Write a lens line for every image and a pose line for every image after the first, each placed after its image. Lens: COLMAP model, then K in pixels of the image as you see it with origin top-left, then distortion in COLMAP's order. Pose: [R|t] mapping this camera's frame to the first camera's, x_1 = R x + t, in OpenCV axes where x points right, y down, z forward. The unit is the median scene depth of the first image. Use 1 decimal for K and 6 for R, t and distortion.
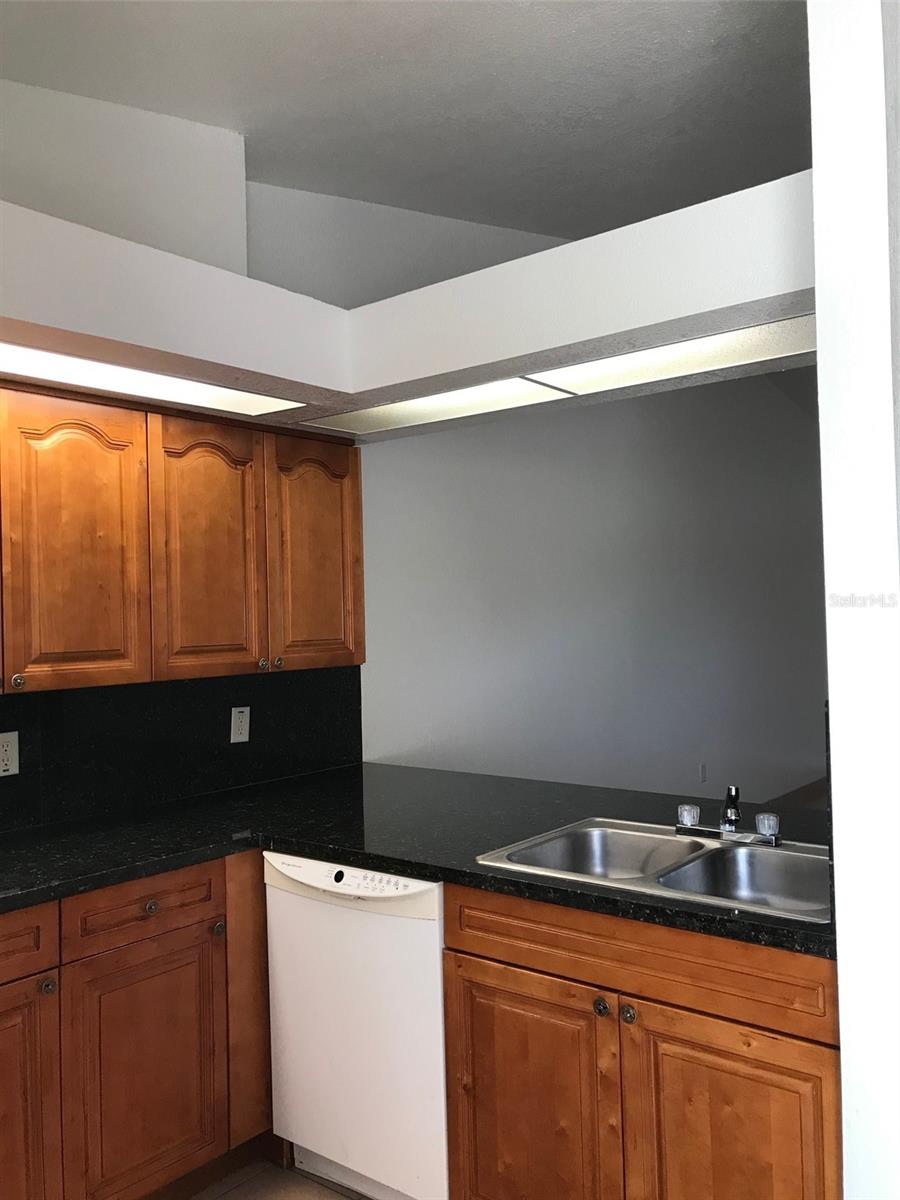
lens RADIAL K [[996.1, 0, 446.9], [0, 996.1, 595.7], [0, 0, 1]] dist [0.024095, -0.002515]
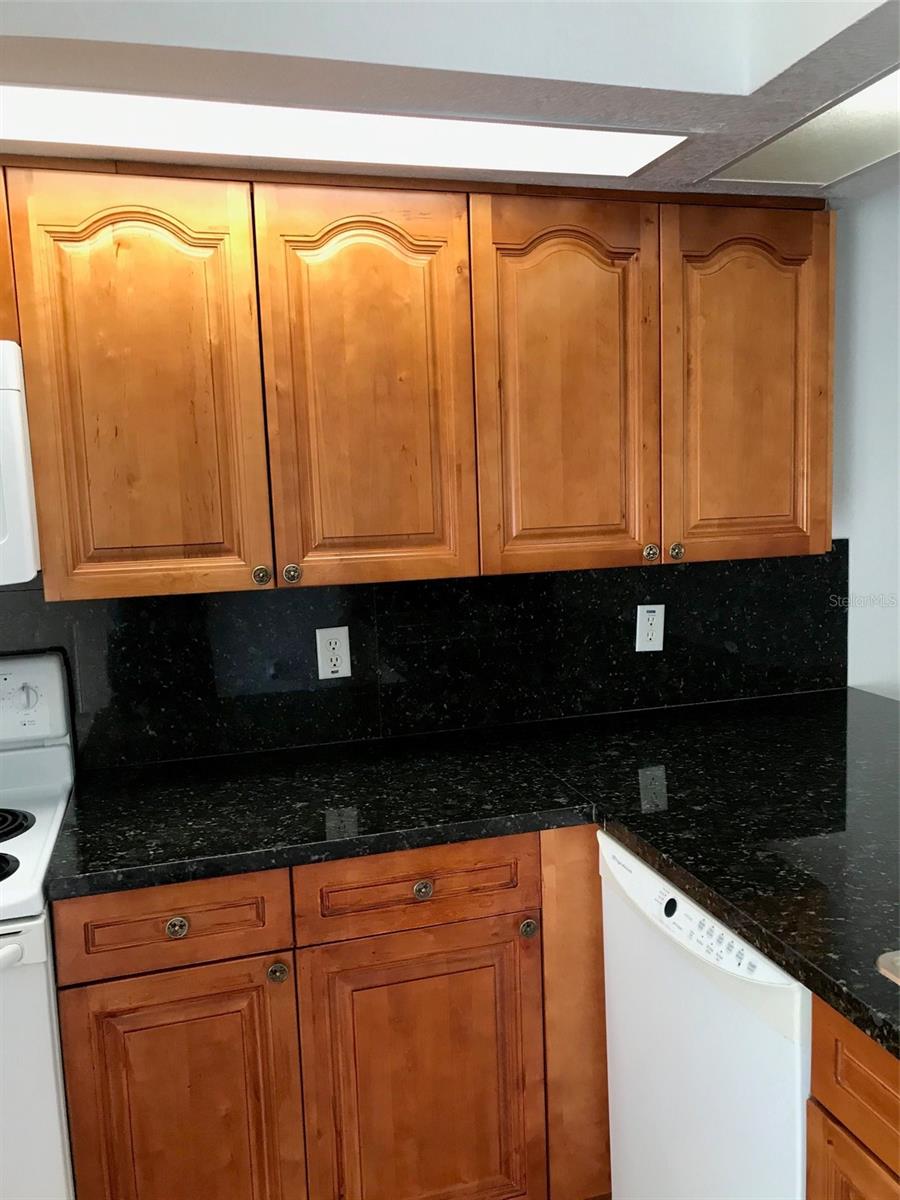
lens RADIAL K [[996.1, 0, 455.9], [0, 996.1, 606.1], [0, 0, 1]] dist [0.024095, -0.002515]
pose [[0.828899, 0.067074, -0.555363, 0.108624], [0.023639, 0.987699, 0.154571, -0.006645], [0.558899, -0.141252, 0.817117, 0.405530]]
